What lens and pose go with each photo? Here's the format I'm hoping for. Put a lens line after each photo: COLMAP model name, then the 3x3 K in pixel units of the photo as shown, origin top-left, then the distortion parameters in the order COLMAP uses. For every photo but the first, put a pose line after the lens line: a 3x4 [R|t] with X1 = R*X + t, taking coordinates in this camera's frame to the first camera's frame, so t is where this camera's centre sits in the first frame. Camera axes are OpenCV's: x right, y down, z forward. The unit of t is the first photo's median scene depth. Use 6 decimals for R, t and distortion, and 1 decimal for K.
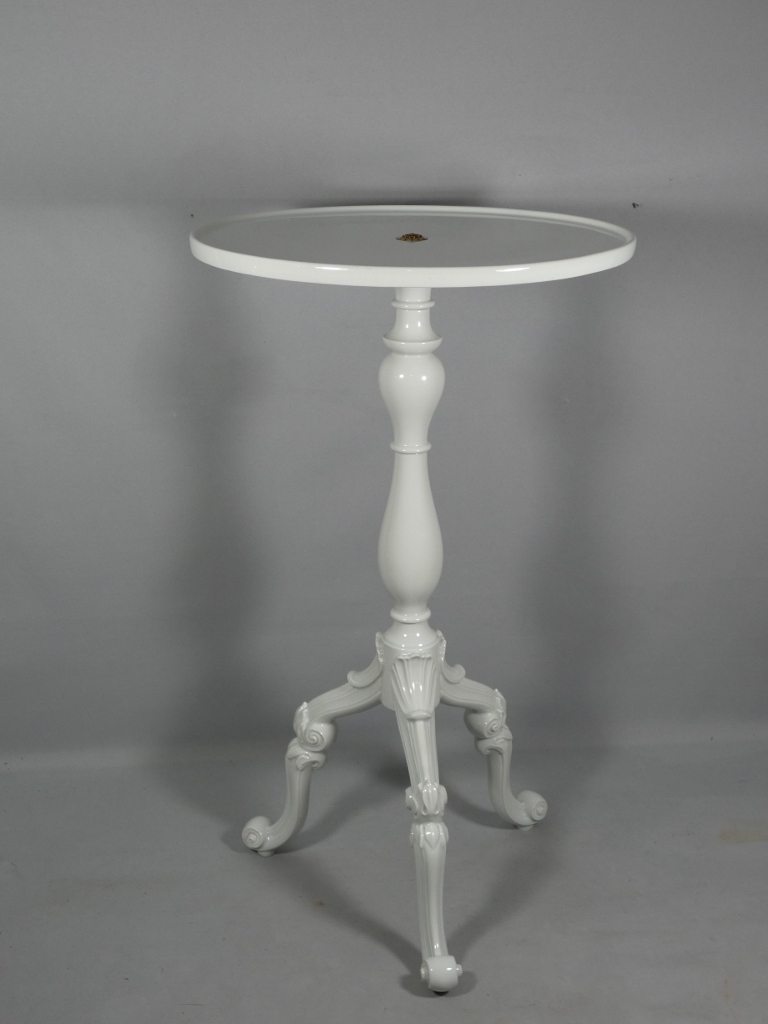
lens RADIAL K [[1426.2, 0, 384.0], [0, 1426.2, 512.0], [0, 0, 1]] dist [0.194591, 0.019192]
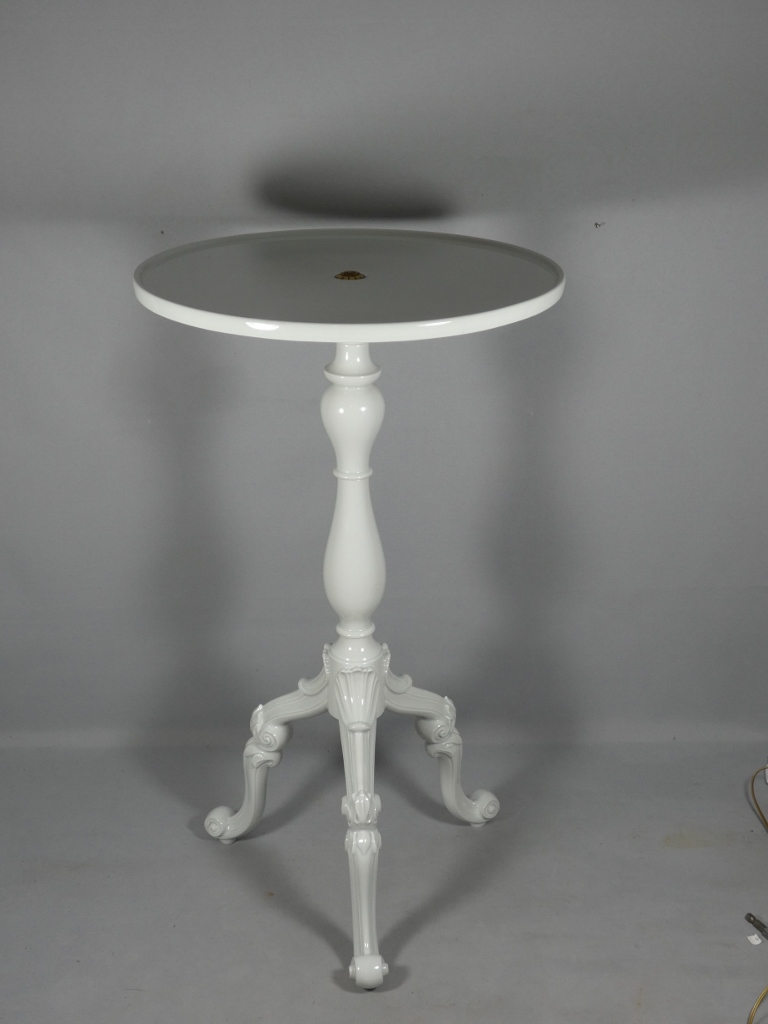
lens RADIAL K [[1426.2, 0, 384.0], [0, 1426.2, 512.0], [0, 0, 1]] dist [0.194591, 0.019192]
pose [[0.996631, 0.024221, -0.078359, 0.118501], [-0.019030, 0.997617, 0.066325, -0.082852], [0.079779, -0.064610, 0.994716, -0.031209]]
